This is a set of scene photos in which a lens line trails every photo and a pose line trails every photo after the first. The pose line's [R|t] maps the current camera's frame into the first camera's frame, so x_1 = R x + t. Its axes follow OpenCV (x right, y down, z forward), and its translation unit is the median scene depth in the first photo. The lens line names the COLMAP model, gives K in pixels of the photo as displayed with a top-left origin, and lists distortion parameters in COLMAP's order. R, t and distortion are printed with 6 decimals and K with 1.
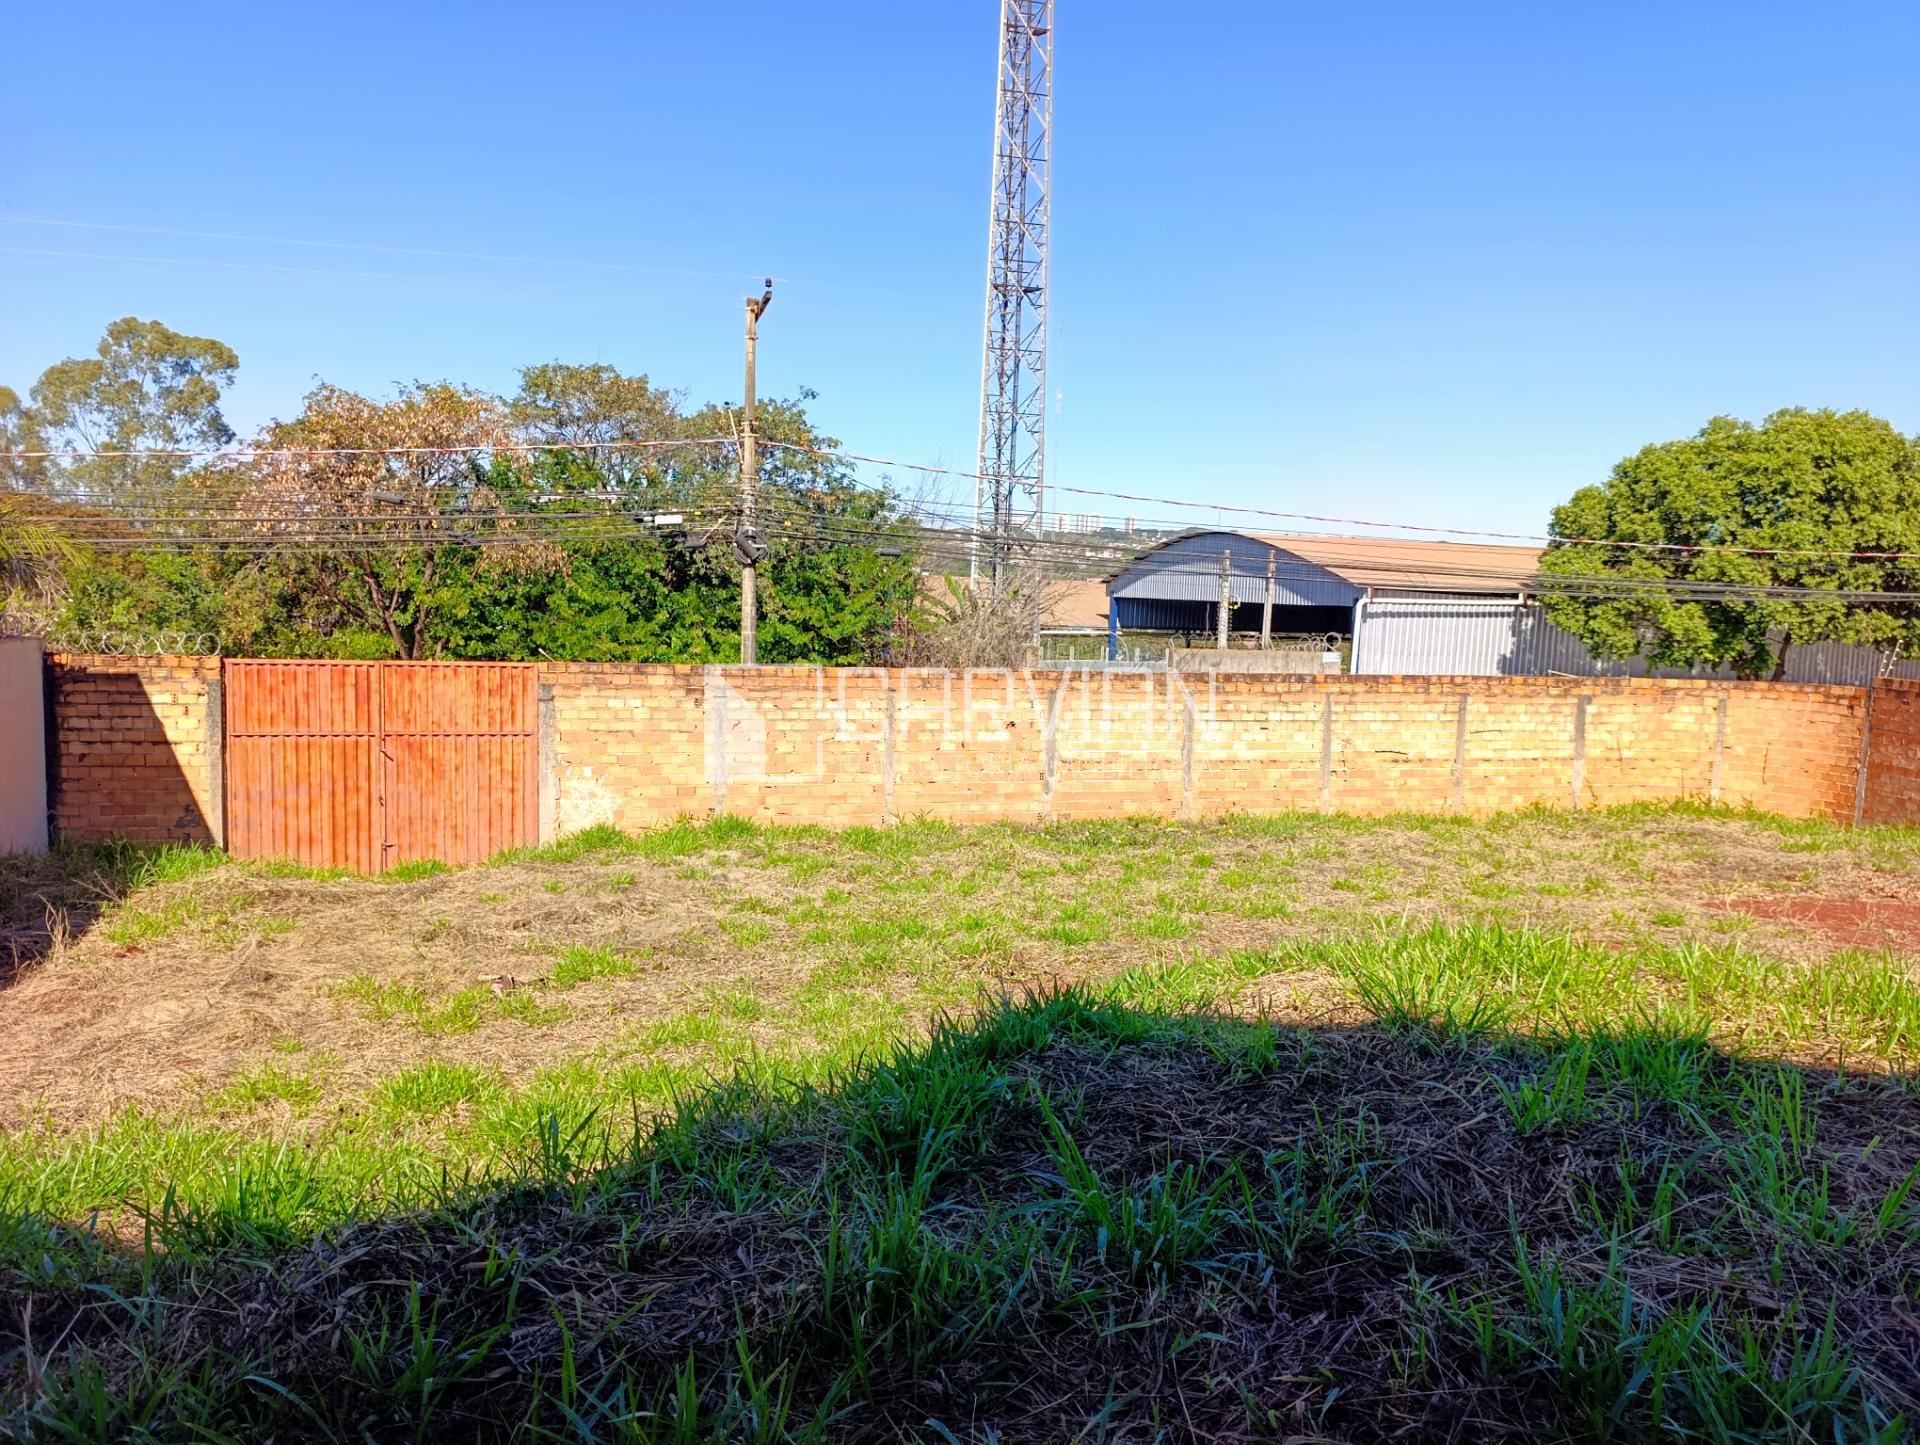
lens RADIAL K [[1309.2, 0, 966.9], [0, 1309.2, 721.5], [0, 0, 1]] dist [0.035156, -0.050685]
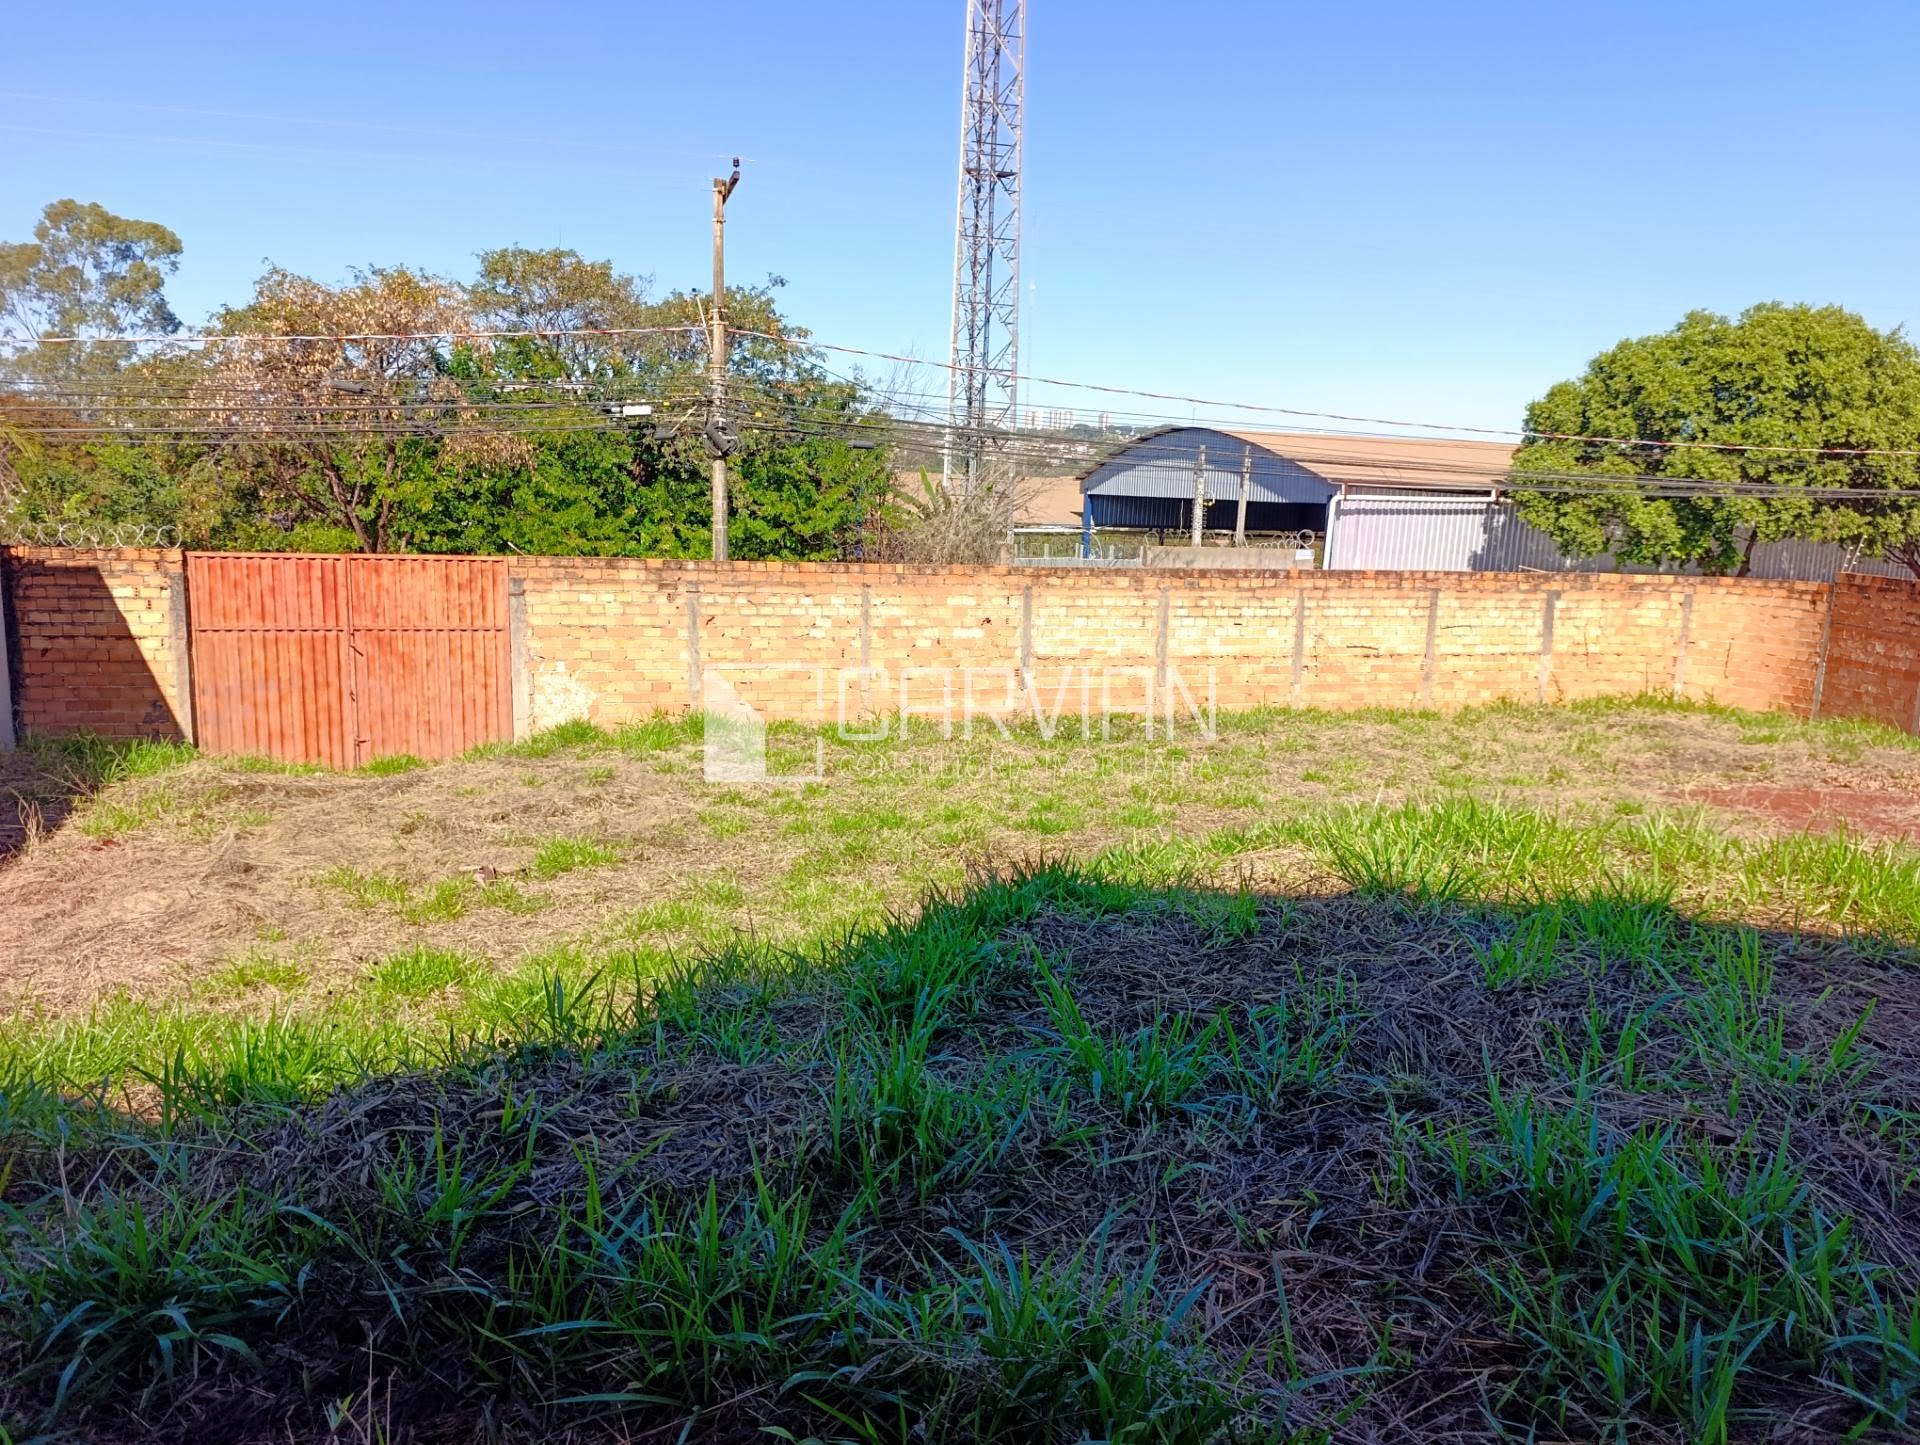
lens RADIAL K [[1310.0, 0, 970.9], [0, 1310.0, 719.4], [0, 0, 1]] dist [0.032196, -0.045901]
pose [[0.999695, -0.002405, 0.024586, -0.002466], [0.000568, 0.997226, 0.074437, 0.003173], [-0.024697, -0.074400, 0.996923, -0.002005]]
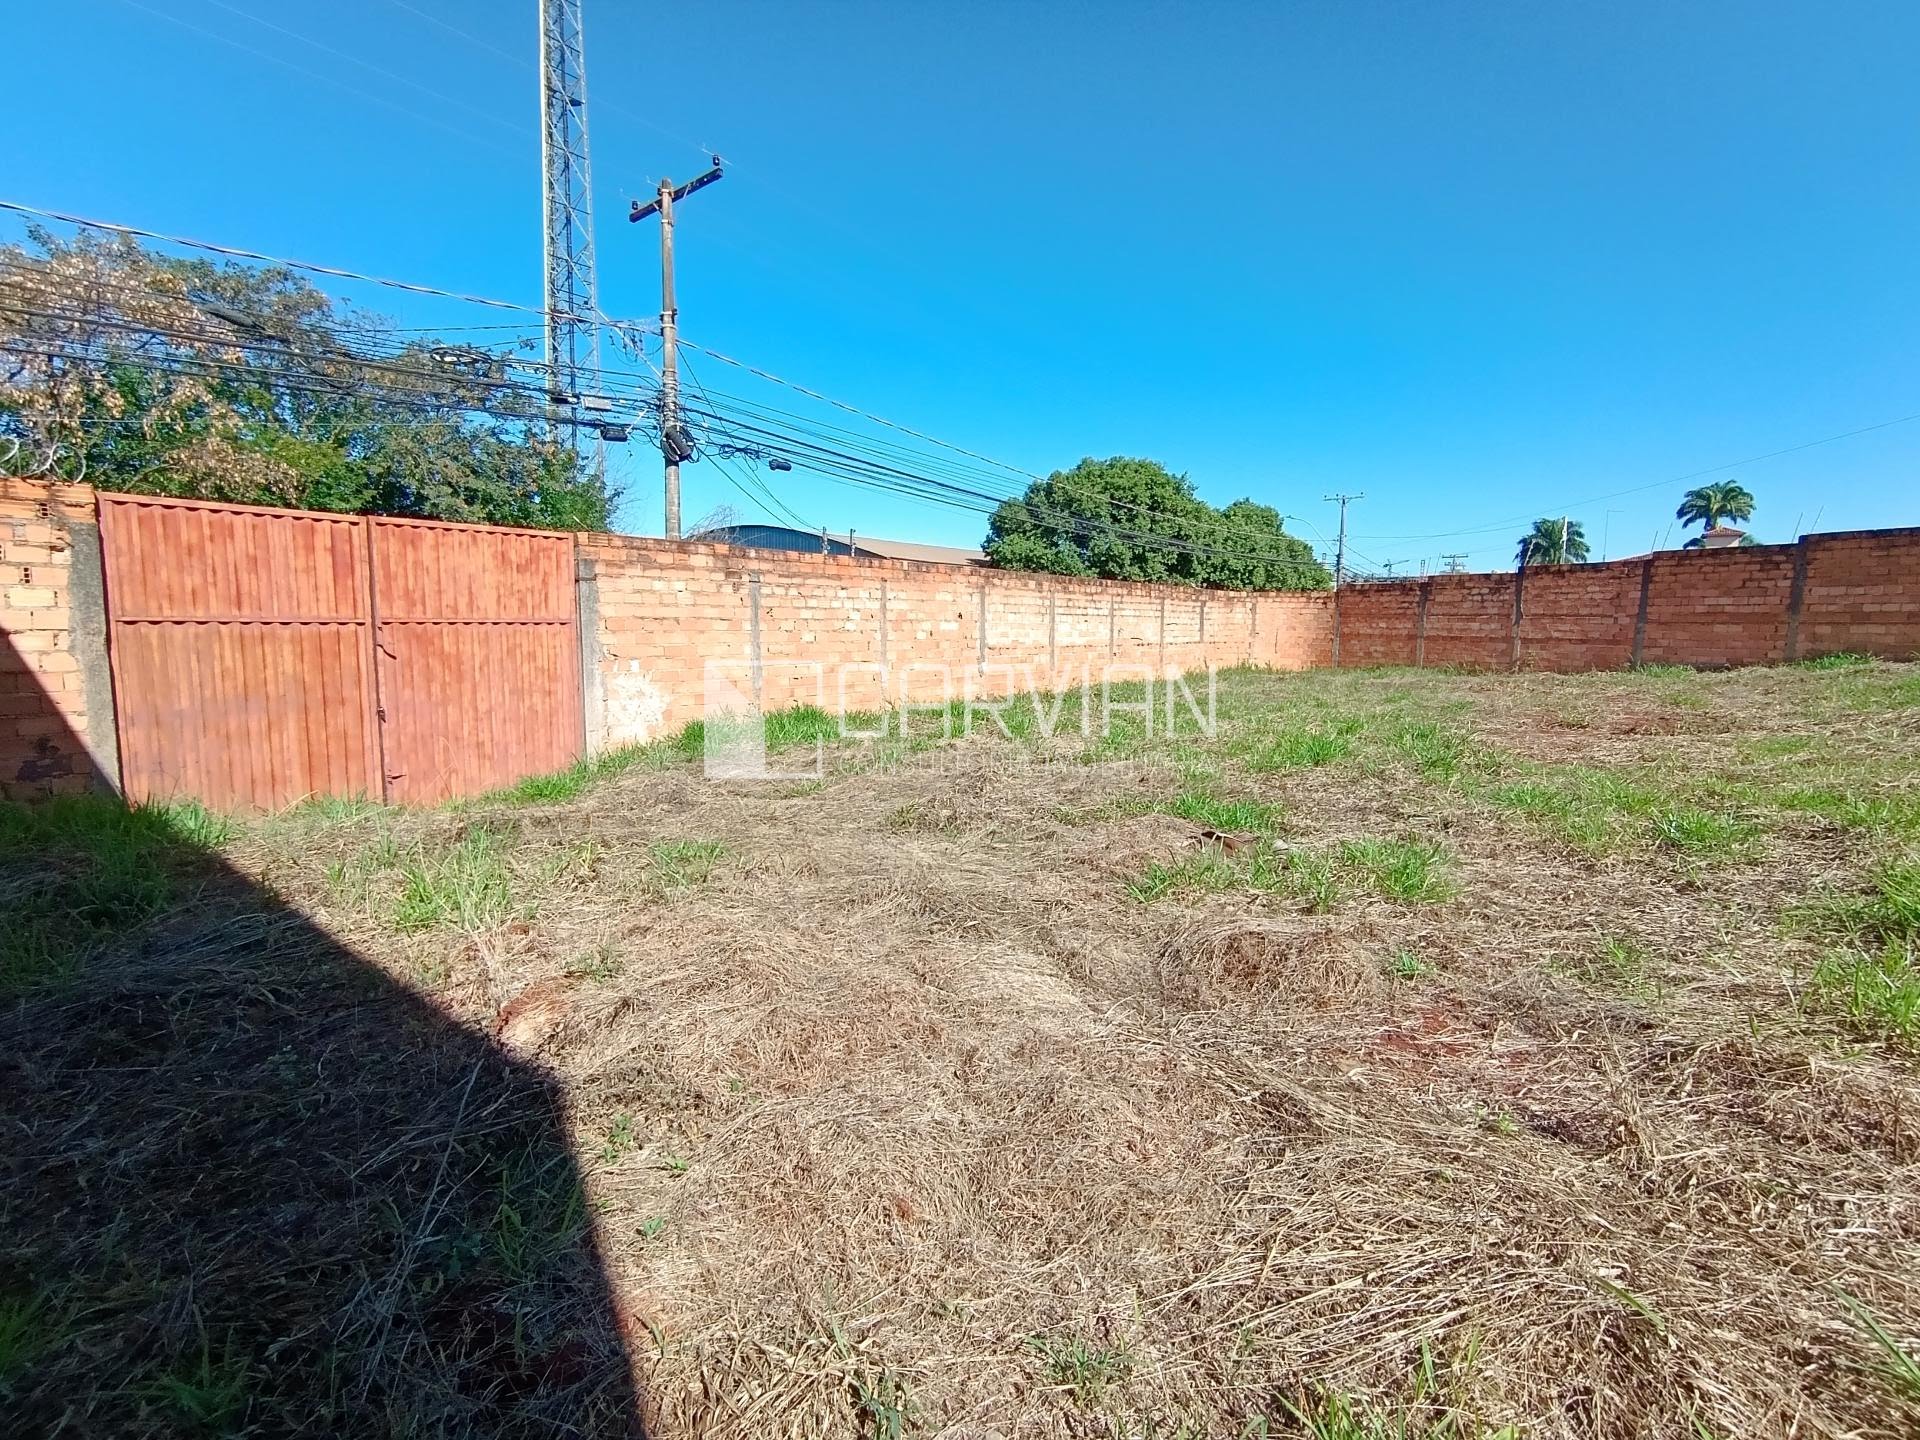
lens RADIAL K [[872.1, 0, 960.0], [0, 872.1, 720.0], [0, 0, 1]] dist [-0.031074, 0.018660]
pose [[0.812298, -0.085586, 0.576929, -0.356206], [0.067000, 0.996319, 0.053467, 0.045741], [-0.579381, -0.004777, 0.815043, 0.334734]]
